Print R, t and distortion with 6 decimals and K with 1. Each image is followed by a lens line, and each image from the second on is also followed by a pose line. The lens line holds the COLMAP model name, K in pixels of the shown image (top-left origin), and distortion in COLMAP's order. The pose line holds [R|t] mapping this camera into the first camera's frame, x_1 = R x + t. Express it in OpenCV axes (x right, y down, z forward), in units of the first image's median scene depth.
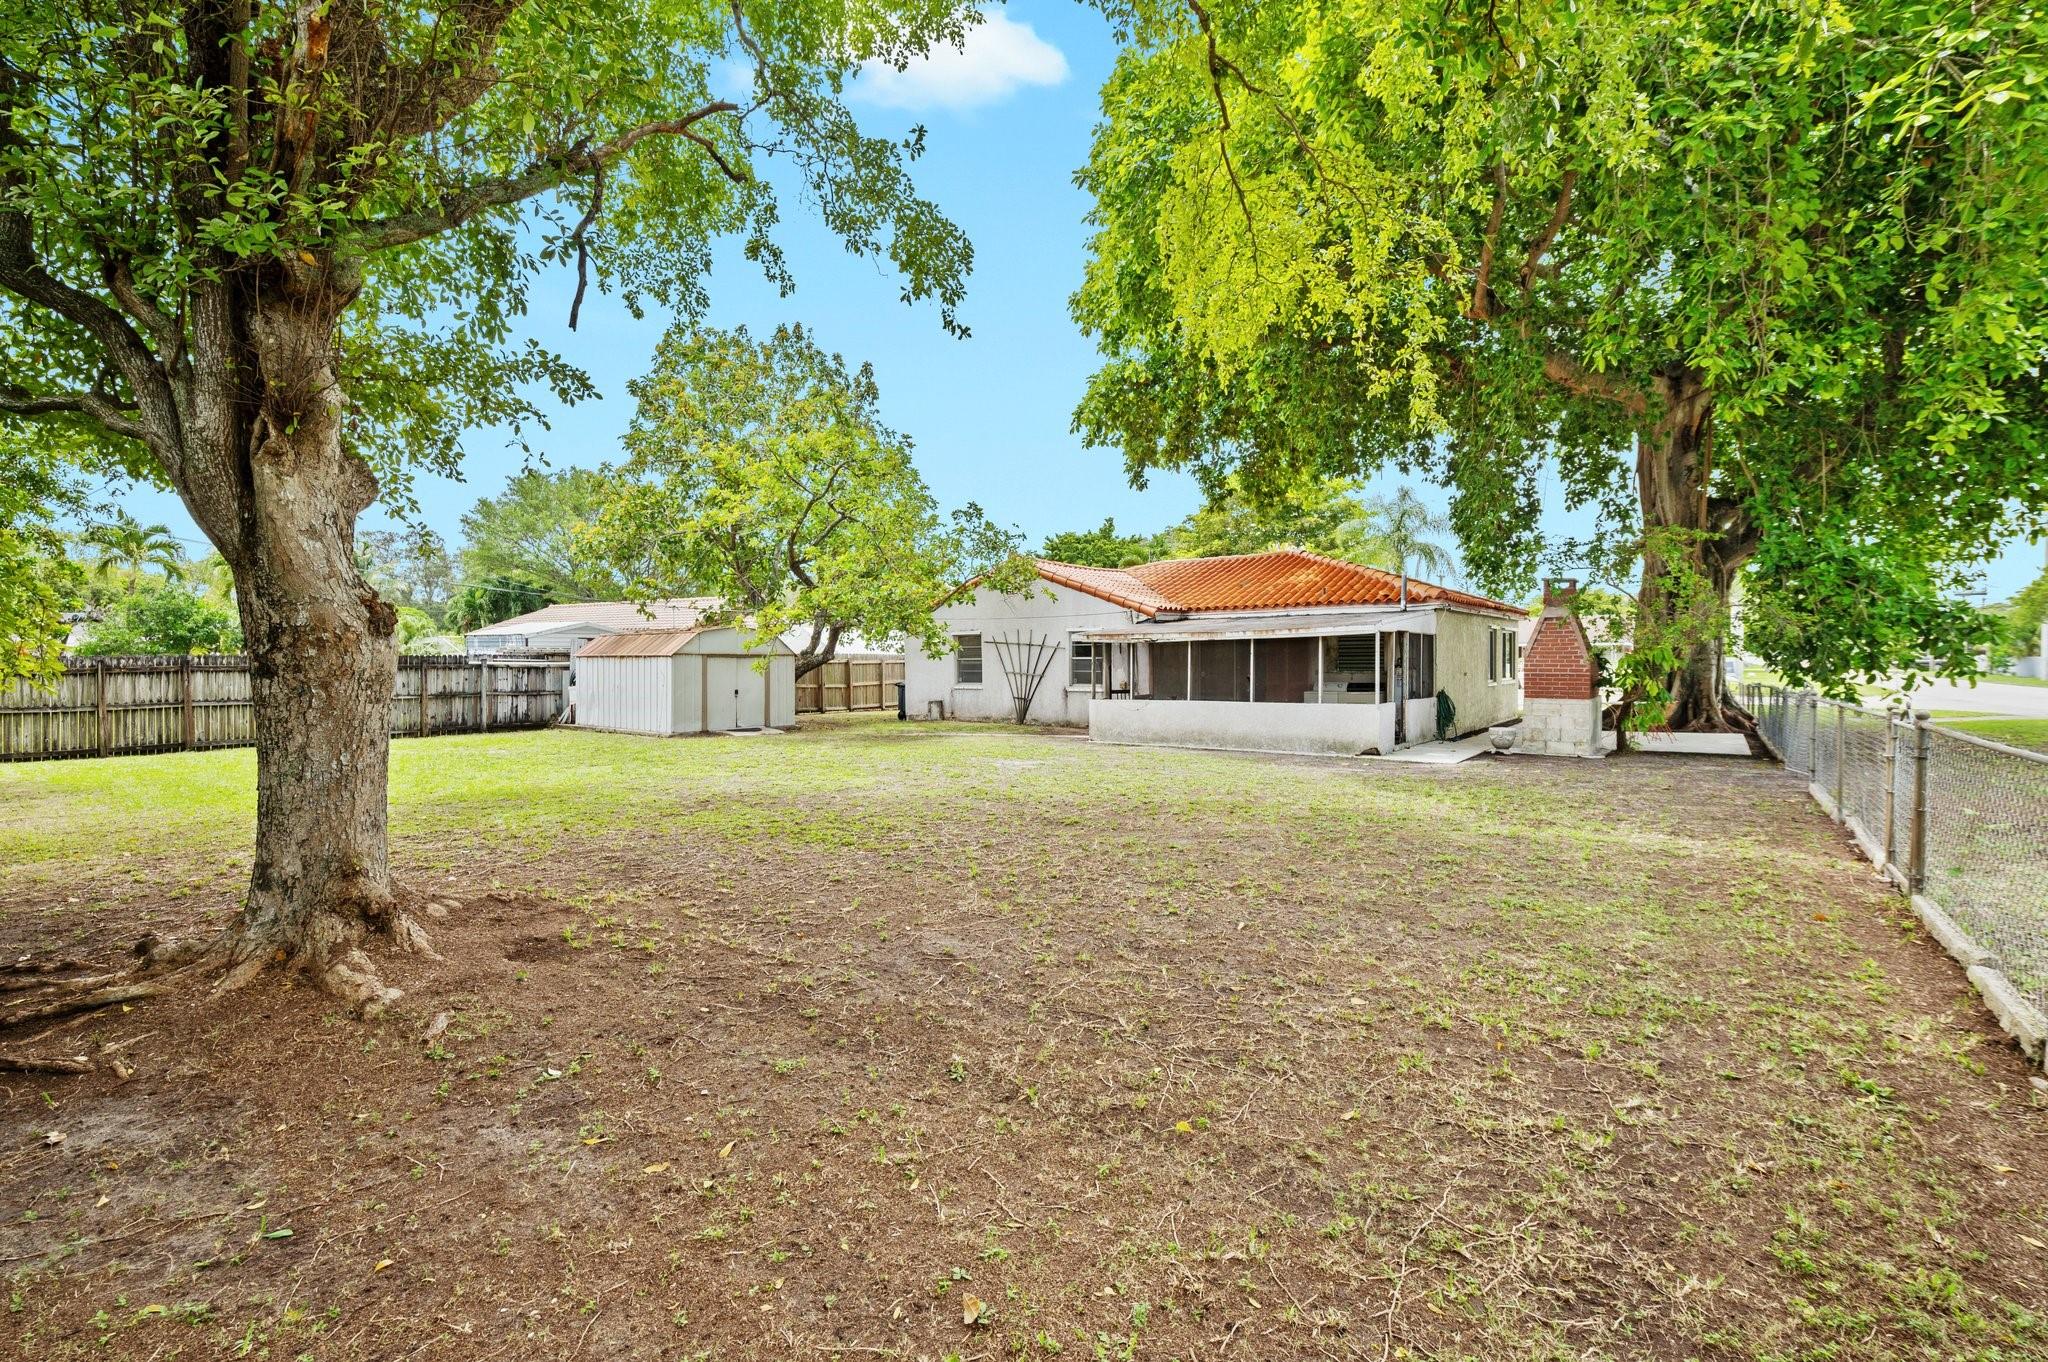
lens RADIAL K [[902.9, 0, 1025.8], [0, 902.9, 672.9], [0, 0, 1]] dist [-0.002060, -0.001634]
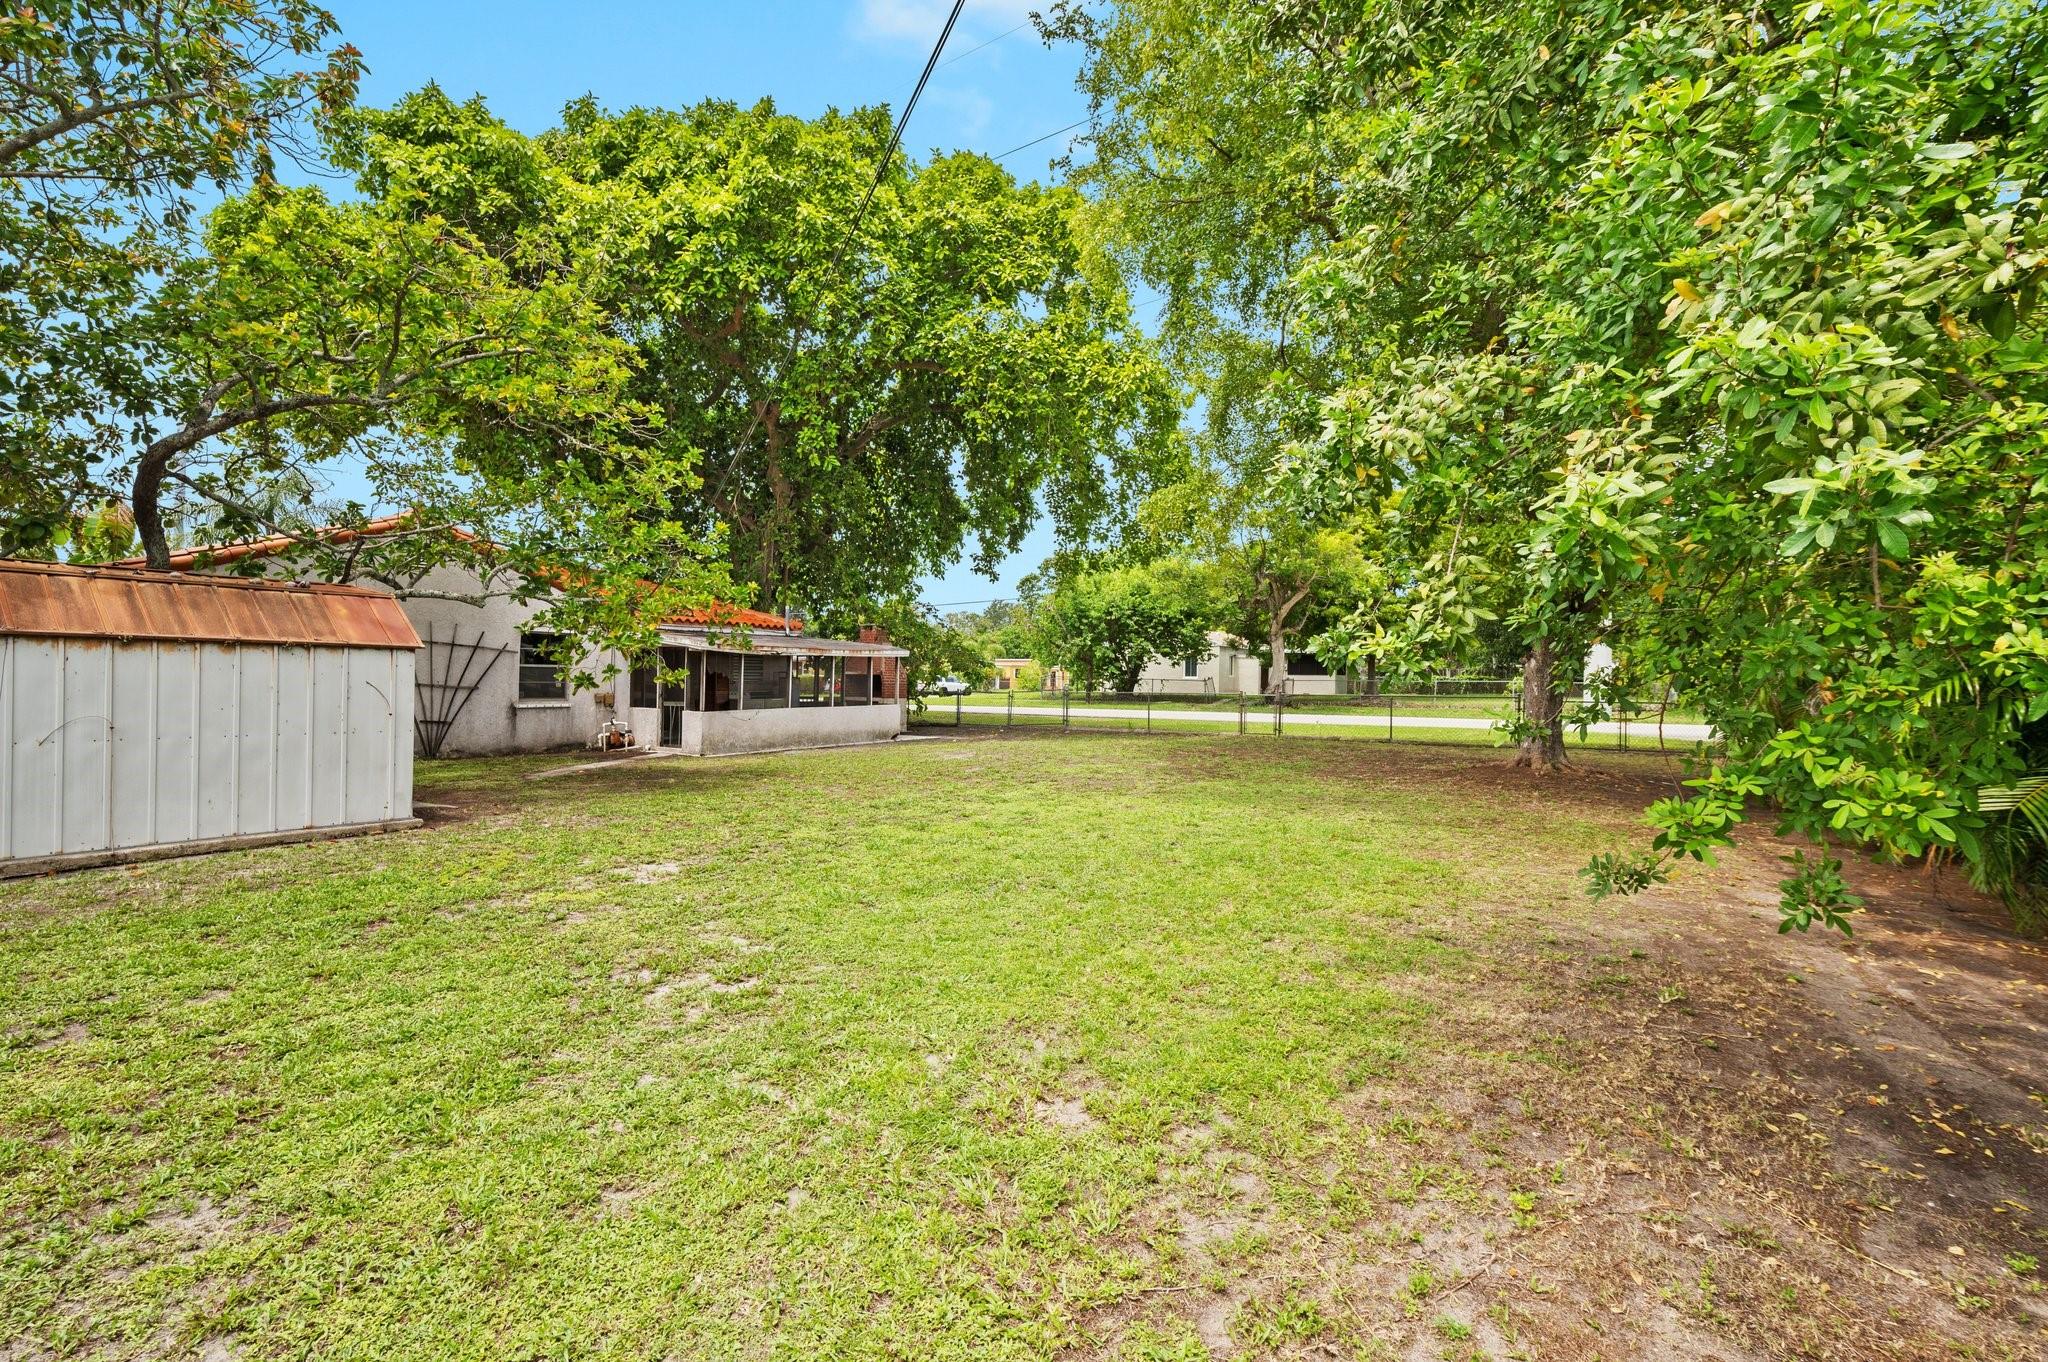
lens RADIAL K [[902.9, 0, 1022.4], [0, 902.9, 682.2], [0, 0, 1]] dist [-0.002060, -0.001634]
pose [[-0.093469, 0.000333, 0.995622, -0.817769], [0.003046, 0.999995, -0.000048, -0.000890], [-0.995618, 0.003028, -0.093470, 0.693232]]
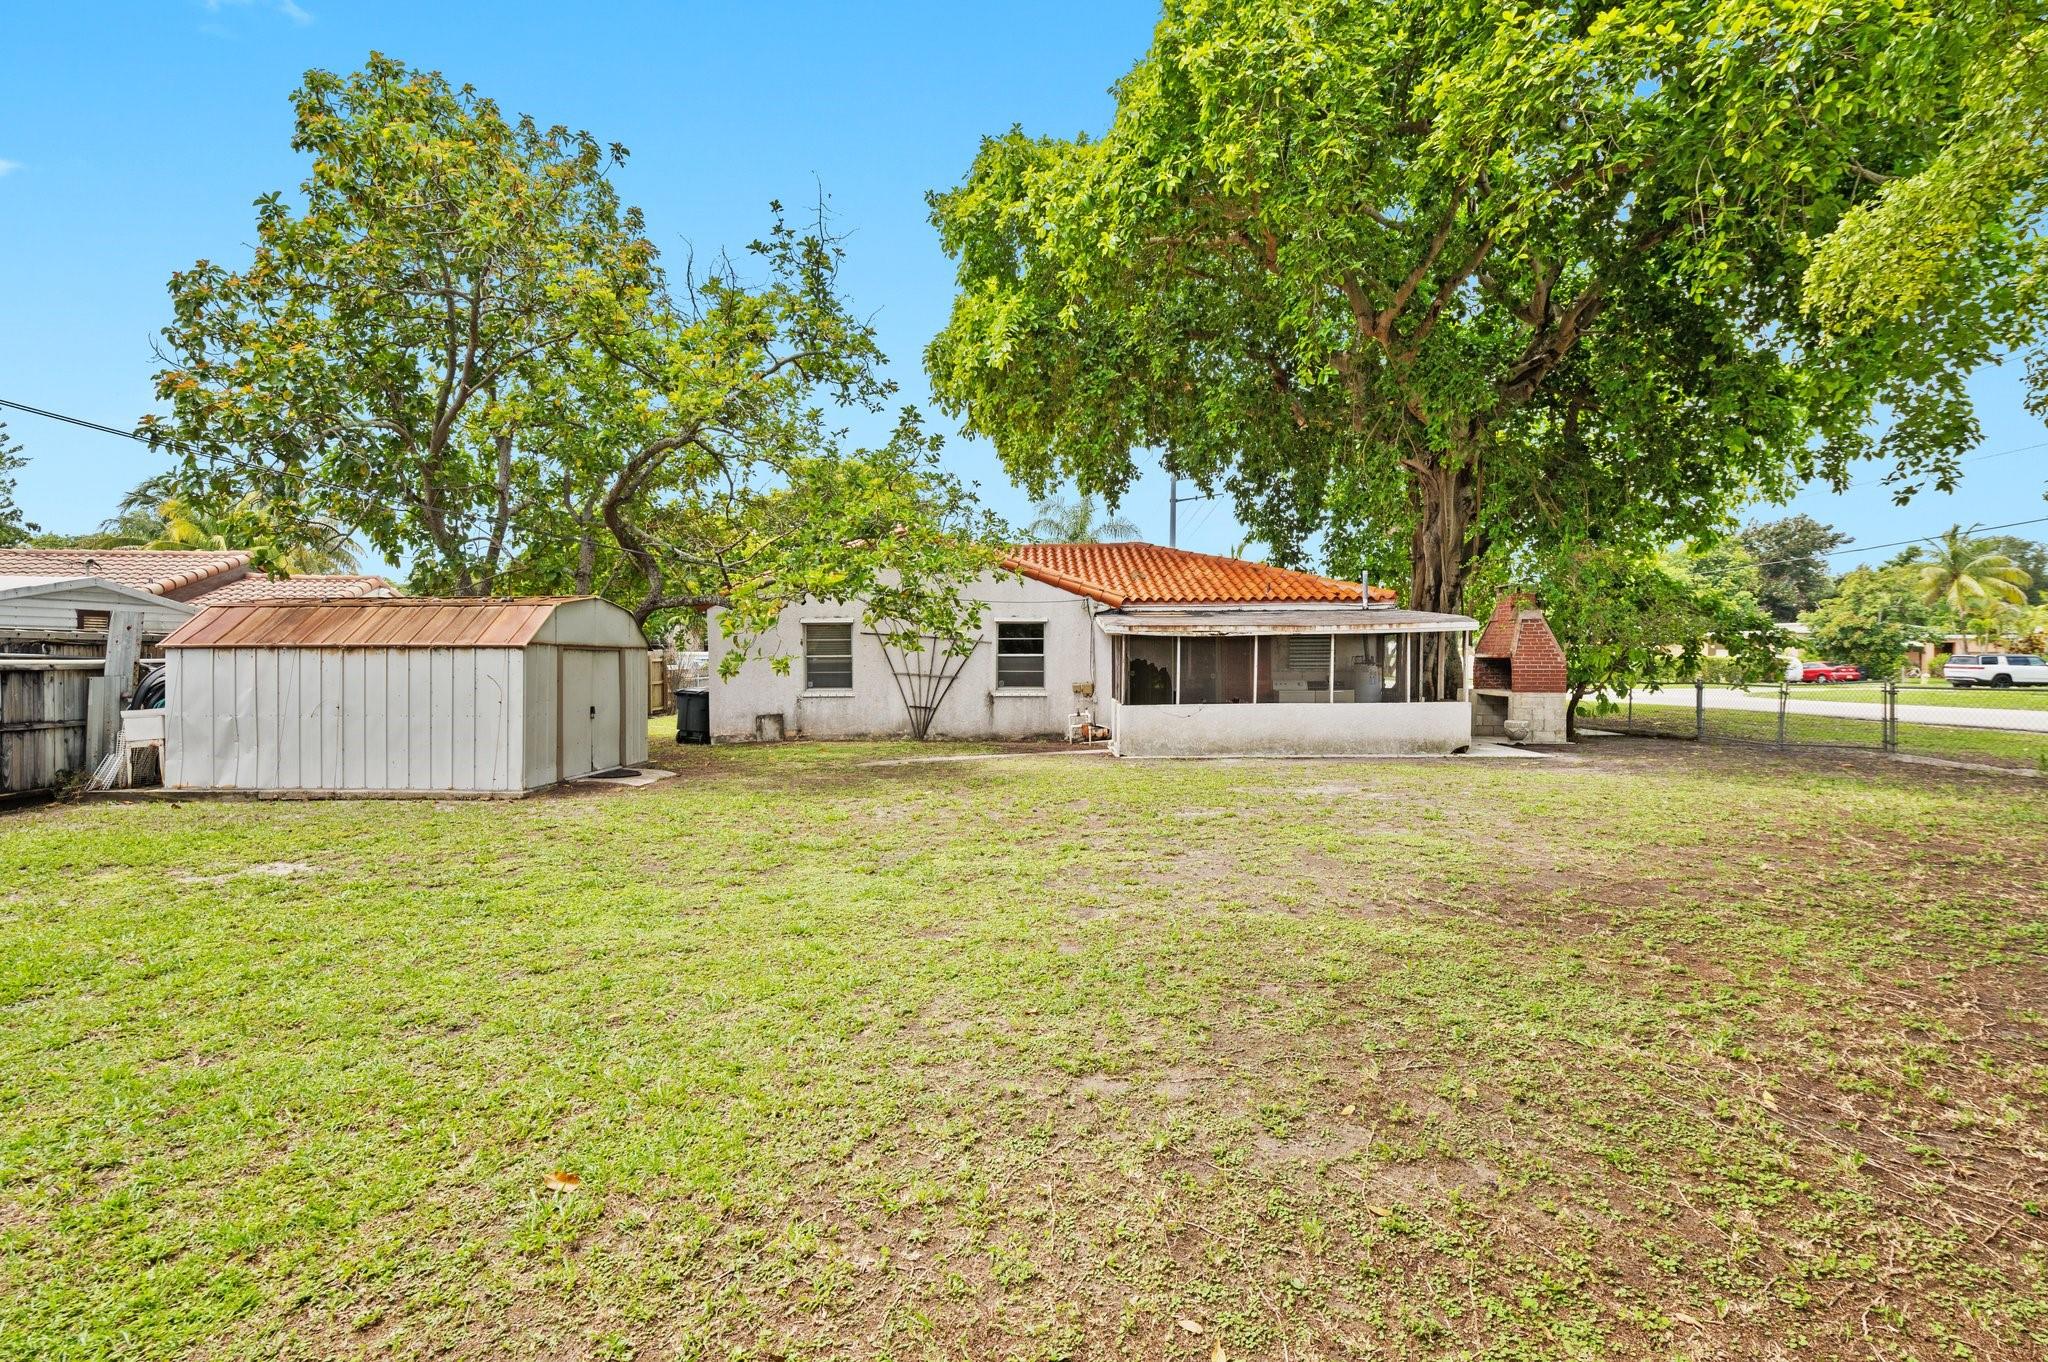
lens RADIAL K [[902.9, 0, 1023.9], [0, 902.9, 669.1], [0, 0, 1]] dist [-0.002060, -0.001634]
pose [[0.796664, -0.004251, 0.604407, -0.448779], [0.007591, 0.999967, -0.002972, -0.001644], [-0.604375, 0.006955, 0.796670, 0.372513]]
